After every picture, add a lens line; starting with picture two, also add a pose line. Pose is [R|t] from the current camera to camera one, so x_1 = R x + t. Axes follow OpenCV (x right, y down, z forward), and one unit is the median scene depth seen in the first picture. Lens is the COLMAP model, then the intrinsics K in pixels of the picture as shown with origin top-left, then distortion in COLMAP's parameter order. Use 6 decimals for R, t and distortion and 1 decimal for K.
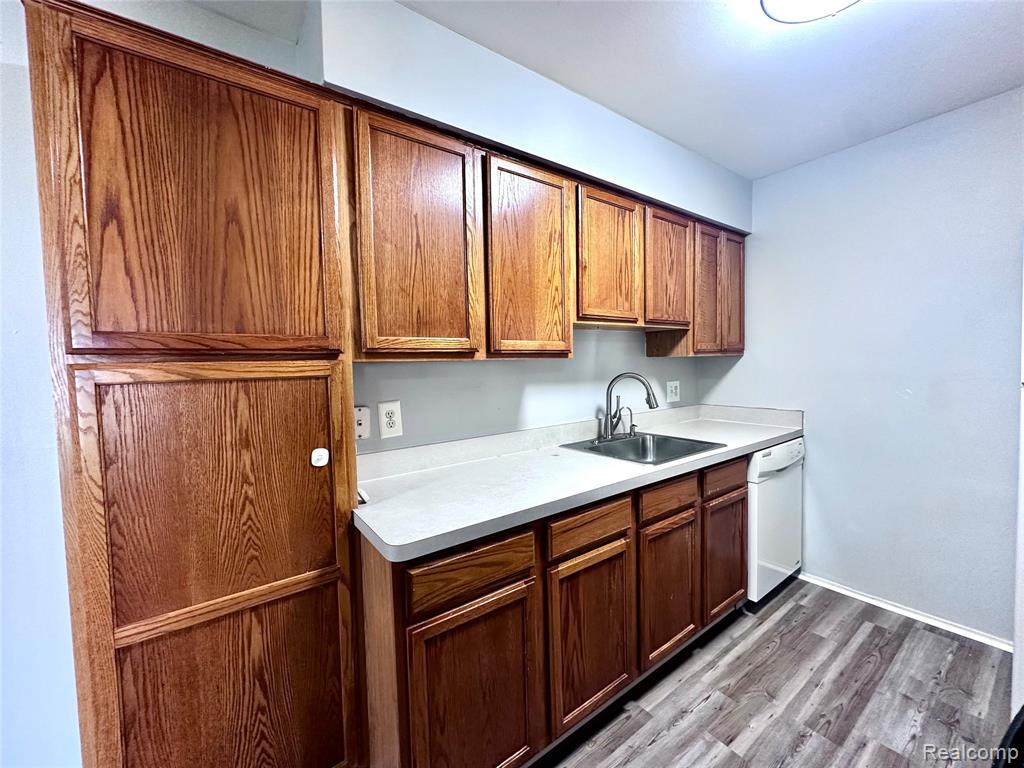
lens RADIAL K [[409.7, 0, 509.9], [0, 409.7, 385.3], [0, 0, 1]] dist [-0.003365, -0.000110]
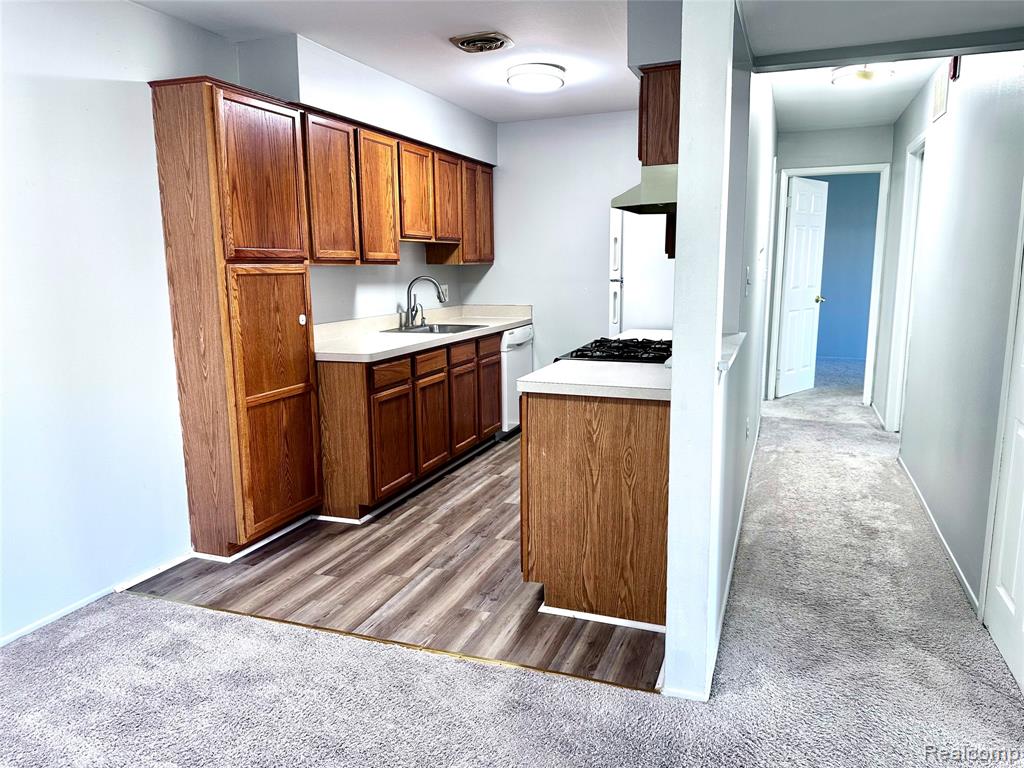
lens RADIAL K [[718.2, 0, 507.4], [0, 718.2, 386.7], [0, 0, 1]] dist [0.065261, 0.000784]
pose [[0.841505, -0.073484, 0.535228, -0.923571], [0.016429, 0.993729, 0.110604, 0.087025], [-0.539999, -0.084280, 0.837435, -1.387175]]
